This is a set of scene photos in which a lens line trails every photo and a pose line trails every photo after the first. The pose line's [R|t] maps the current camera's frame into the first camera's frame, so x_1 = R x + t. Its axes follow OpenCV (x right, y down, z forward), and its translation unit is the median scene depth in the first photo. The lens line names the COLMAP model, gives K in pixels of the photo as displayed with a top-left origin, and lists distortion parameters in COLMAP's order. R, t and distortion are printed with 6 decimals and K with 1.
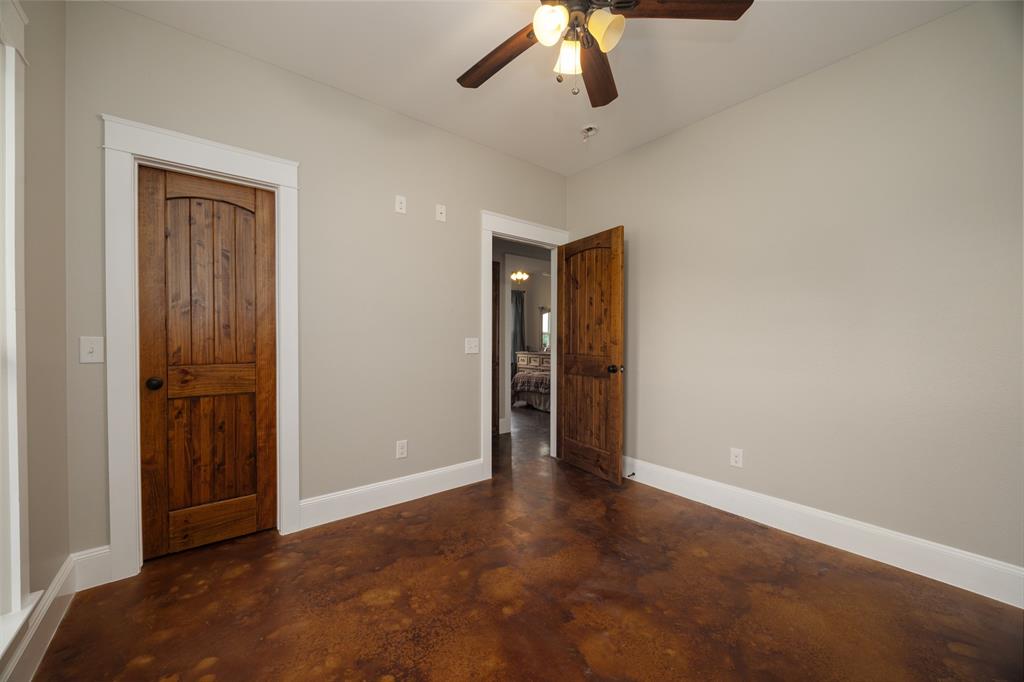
lens RADIAL K [[388.7, 0, 510.8], [0, 388.7, 342.4], [0, 0, 1]] dist [-0.010017, -0.000161]
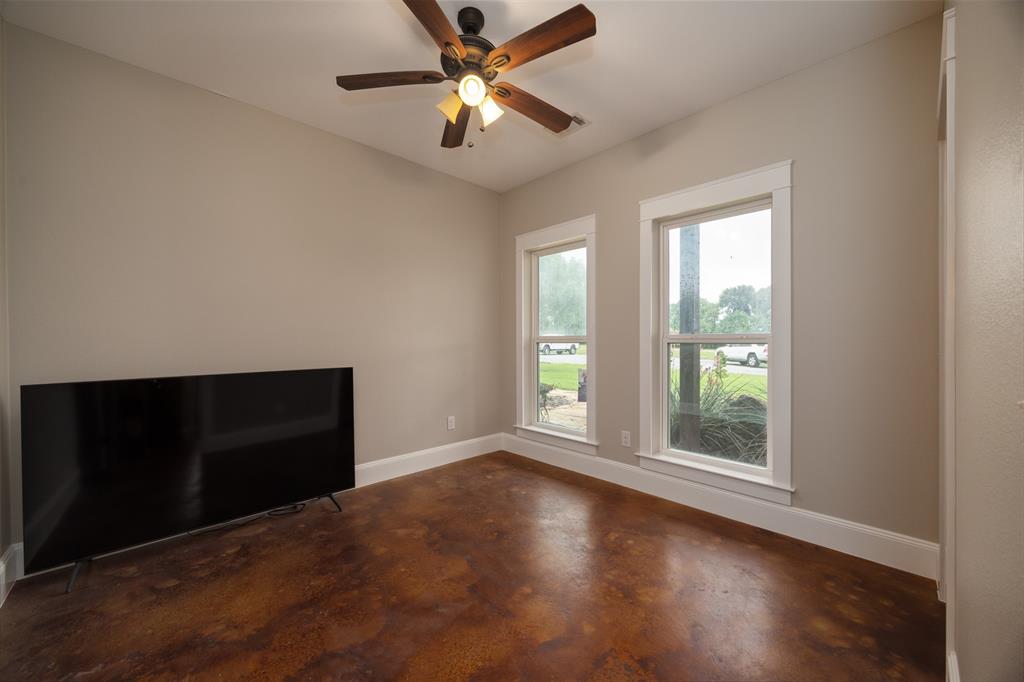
lens RADIAL K [[388.7, 0, 510.0], [0, 388.7, 338.1], [0, 0, 1]] dist [-0.010017, -0.000161]
pose [[-0.997035, 0.001602, -0.076932, 0.116421], [0.001282, 0.999990, 0.004202, -0.020726], [0.076938, 0.004091, -0.997027, 1.980688]]
